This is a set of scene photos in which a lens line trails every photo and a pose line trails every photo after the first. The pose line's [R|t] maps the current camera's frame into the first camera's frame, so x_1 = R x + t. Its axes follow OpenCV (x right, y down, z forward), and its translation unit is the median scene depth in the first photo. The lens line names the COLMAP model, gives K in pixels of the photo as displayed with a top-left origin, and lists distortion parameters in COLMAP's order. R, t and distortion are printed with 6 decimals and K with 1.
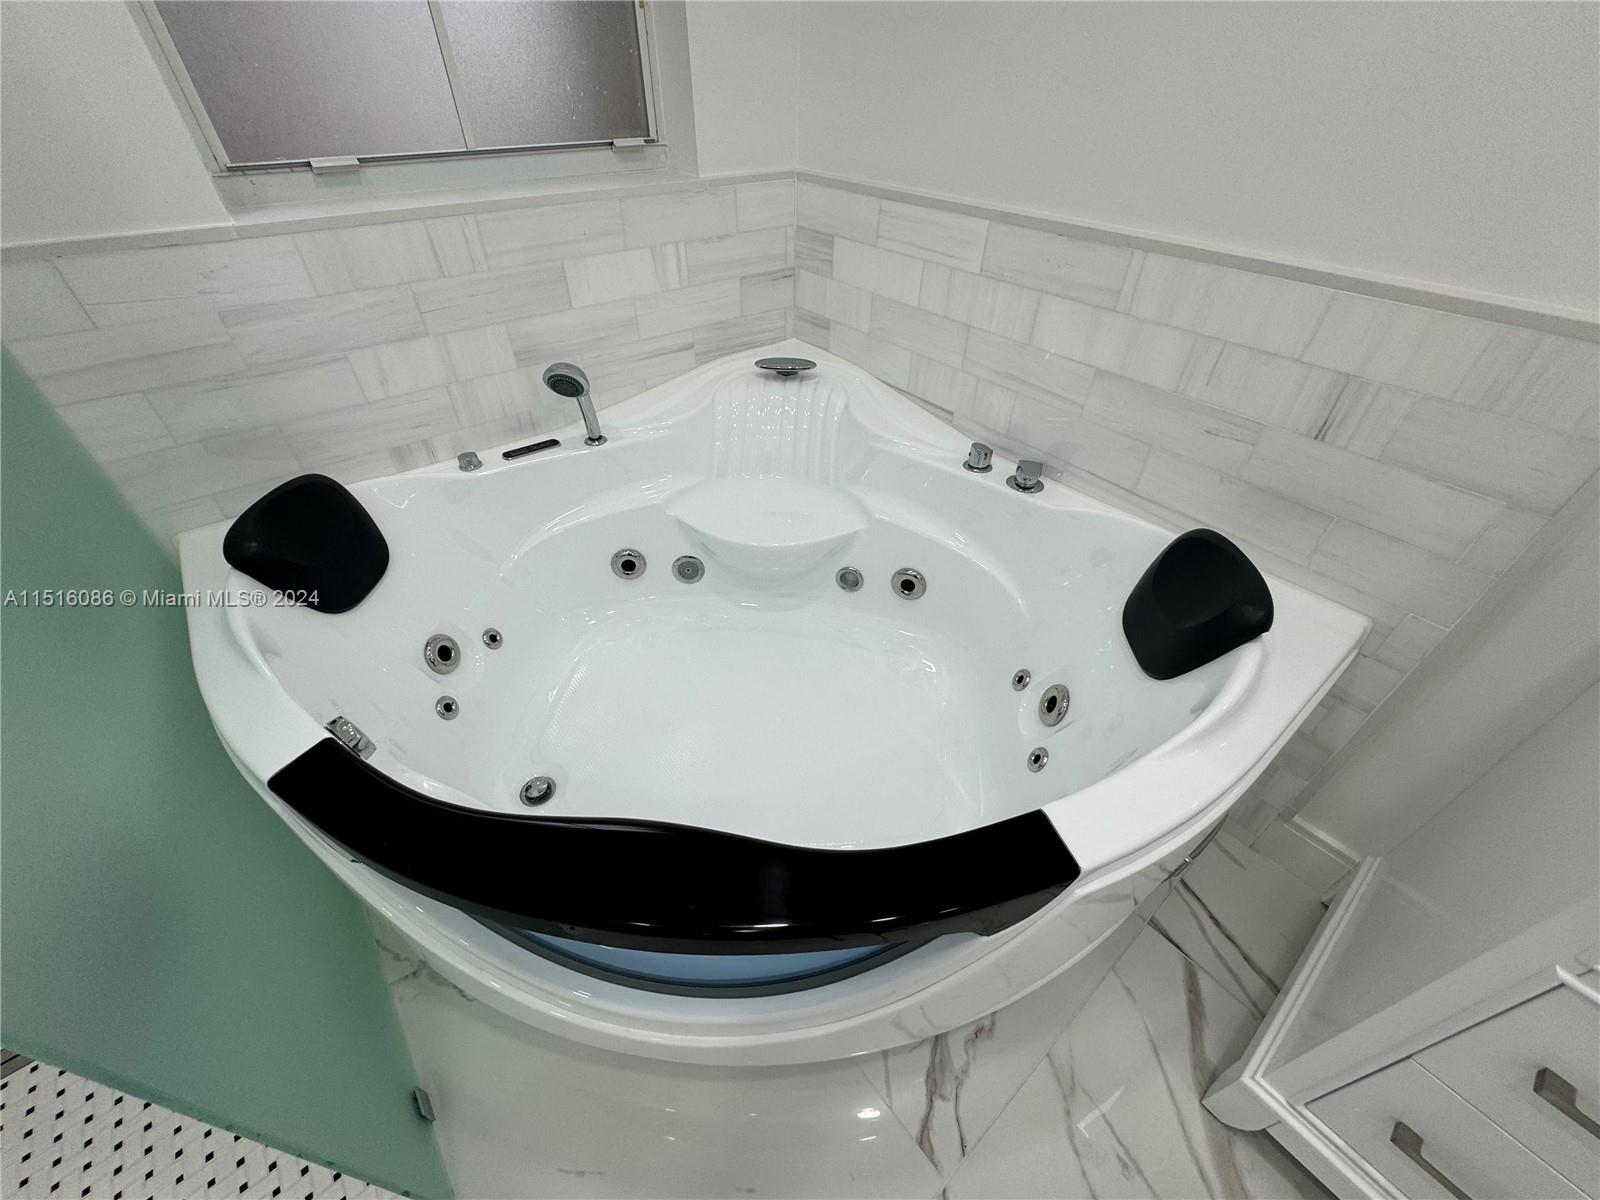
lens RADIAL K [[637.0, 0, 798.2], [0, 637.0, 596.9], [0, 0, 1]] dist [-0.001871, -0.000113]
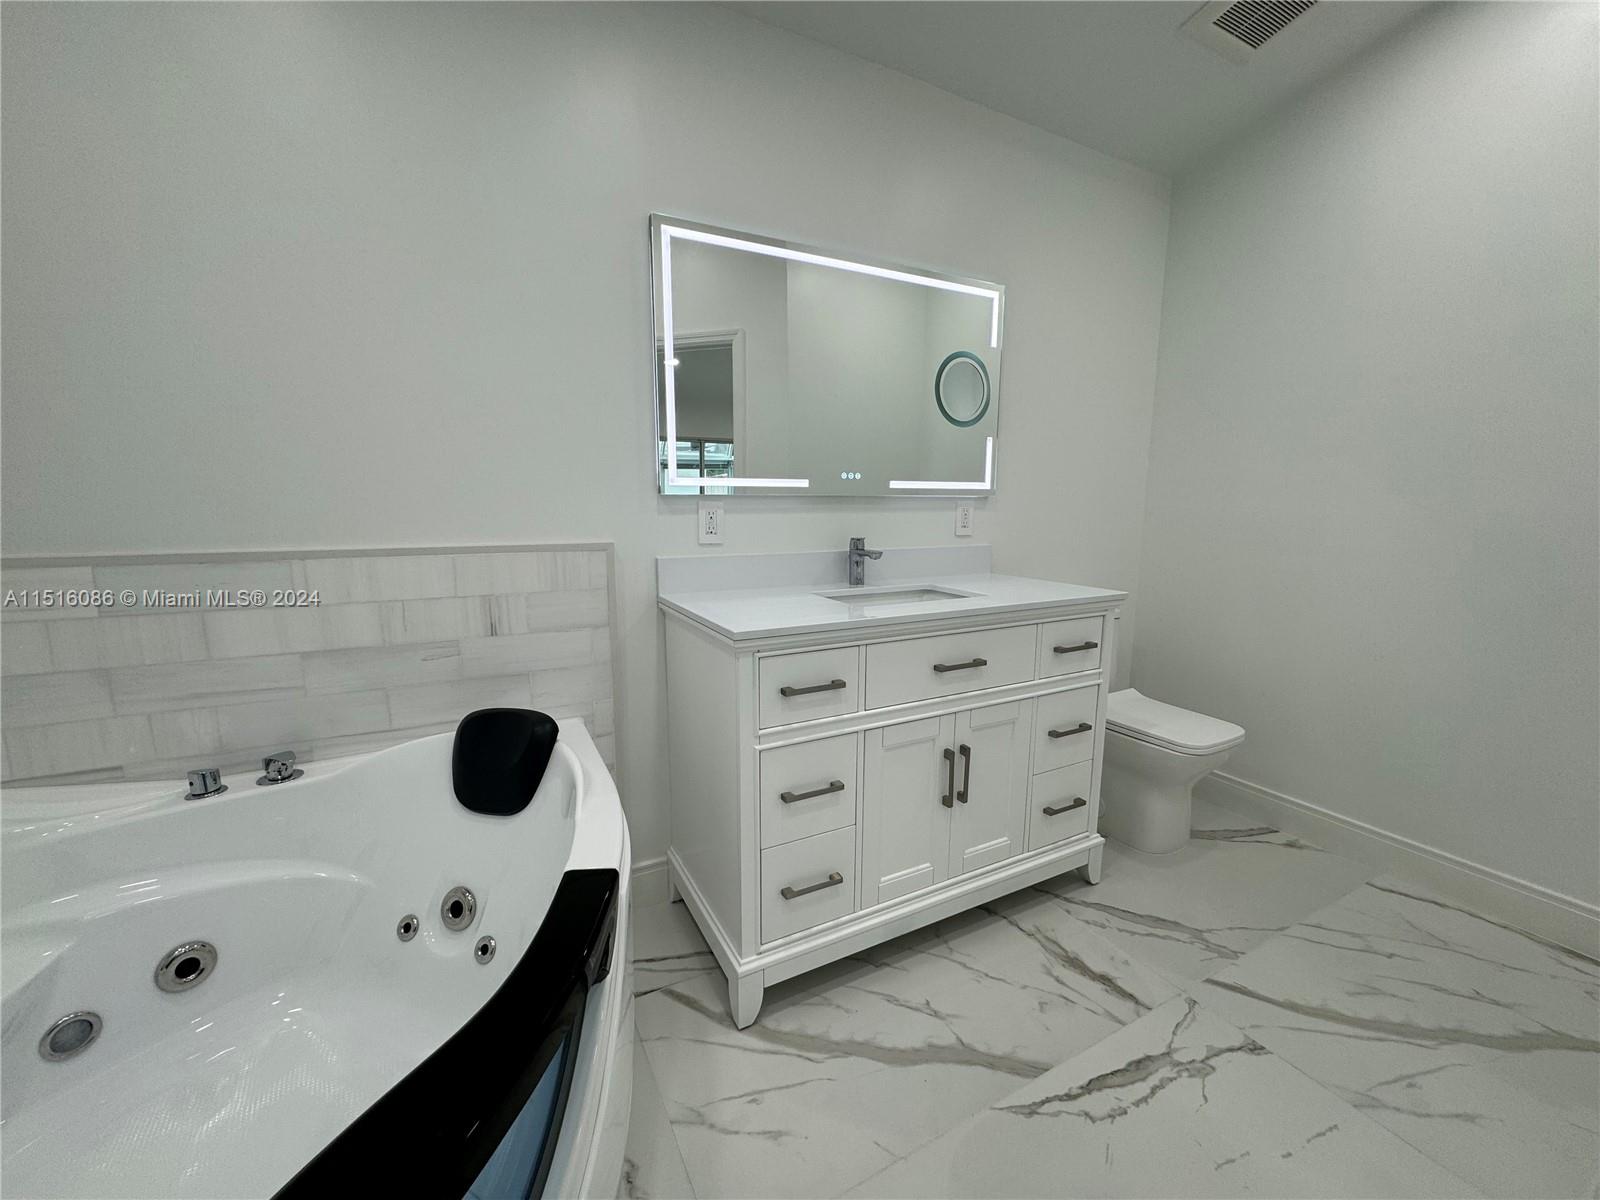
lens RADIAL K [[637.0, 0, 798.2], [0, 637.0, 596.9], [0, 0, 1]] dist [-0.001871, -0.000113]
pose [[0.198123, -0.153017, 0.968160, -0.465509], [0.635775, 0.771832, -0.008117, 0.146293], [-0.746014, 0.617140, 0.250202, -0.014075]]
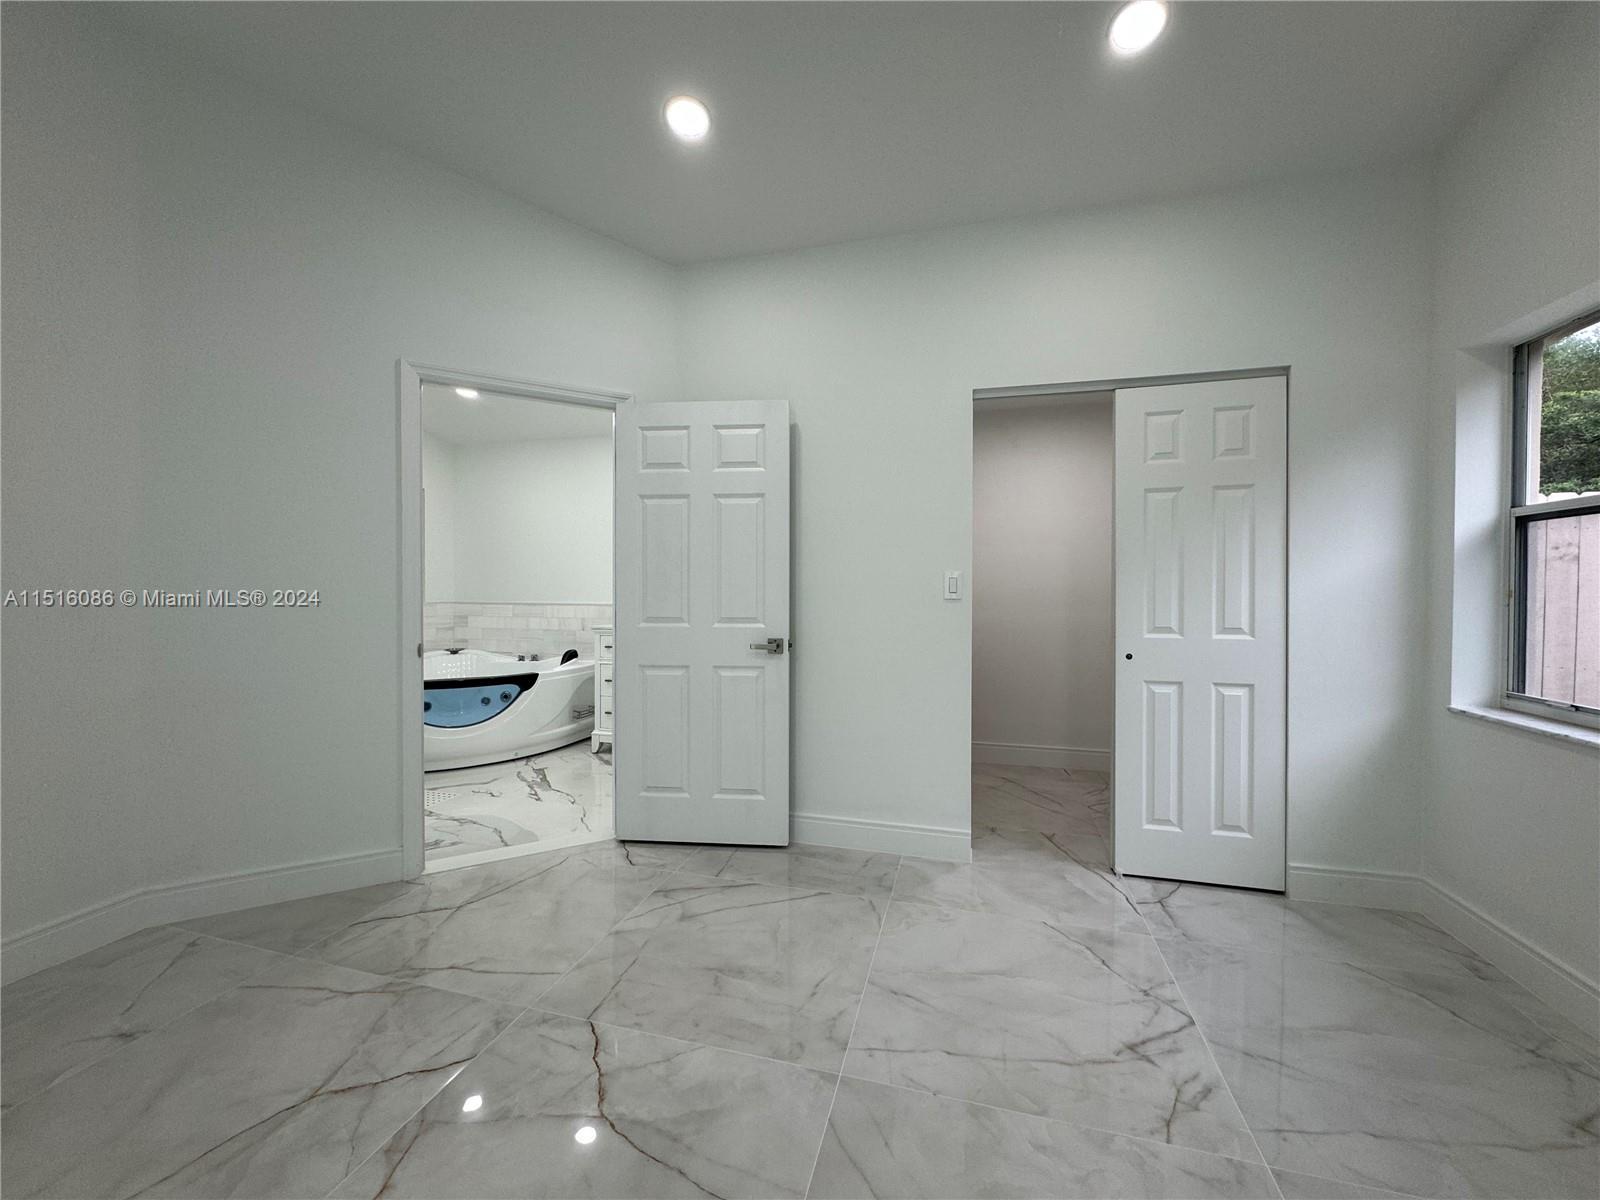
lens RADIAL K [[637.0, 0, 798.2], [0, 637.0, 596.9], [0, 0, 1]] dist [-0.001871, -0.000113]
pose [[0.810879, -0.009804, 0.585132, -0.704855], [0.380338, 0.768732, -0.514193, 2.498654], [-0.444769, 0.639496, 0.627077, -2.795516]]
